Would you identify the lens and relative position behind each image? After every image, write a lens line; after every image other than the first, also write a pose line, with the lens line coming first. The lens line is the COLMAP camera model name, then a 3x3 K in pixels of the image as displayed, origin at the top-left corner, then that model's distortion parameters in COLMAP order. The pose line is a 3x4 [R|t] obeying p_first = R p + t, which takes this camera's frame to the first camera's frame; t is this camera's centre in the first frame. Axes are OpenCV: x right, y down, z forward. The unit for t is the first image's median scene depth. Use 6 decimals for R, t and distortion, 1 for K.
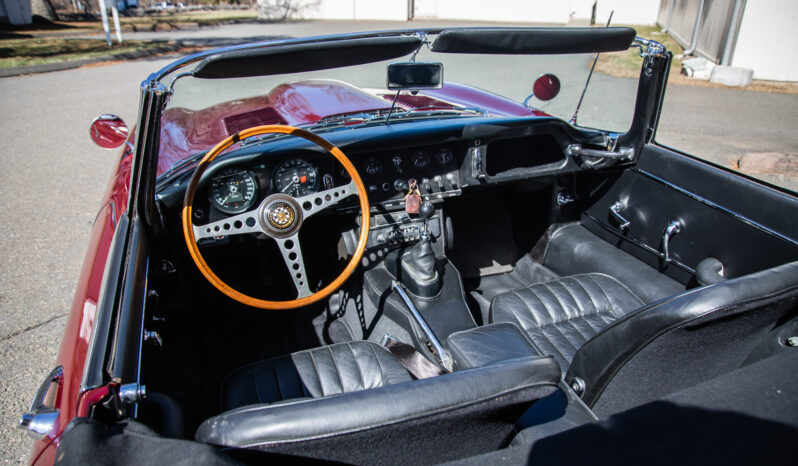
lens RADIAL K [[574.6, 0, 399.0], [0, 574.6, 233.0], [0, 0, 1]] dist [-0.132850, 0.095717]
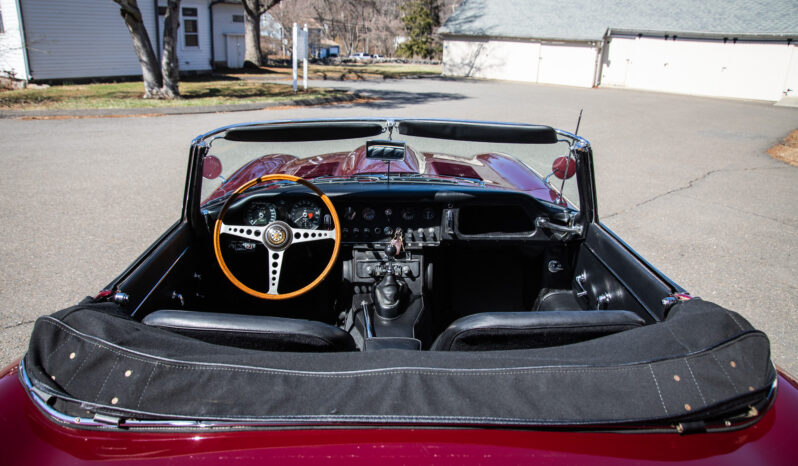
lens RADIAL K [[638.5, 0, 399.0], [0, 638.5, 233.0], [0, 0, 1]] dist [-0.146459, -0.000128]
pose [[0.934471, 0.132588, -0.330430, 0.467641], [-0.168400, 0.982295, -0.082088, 0.032801], [0.313696, 0.132353, 0.940254, -0.323524]]
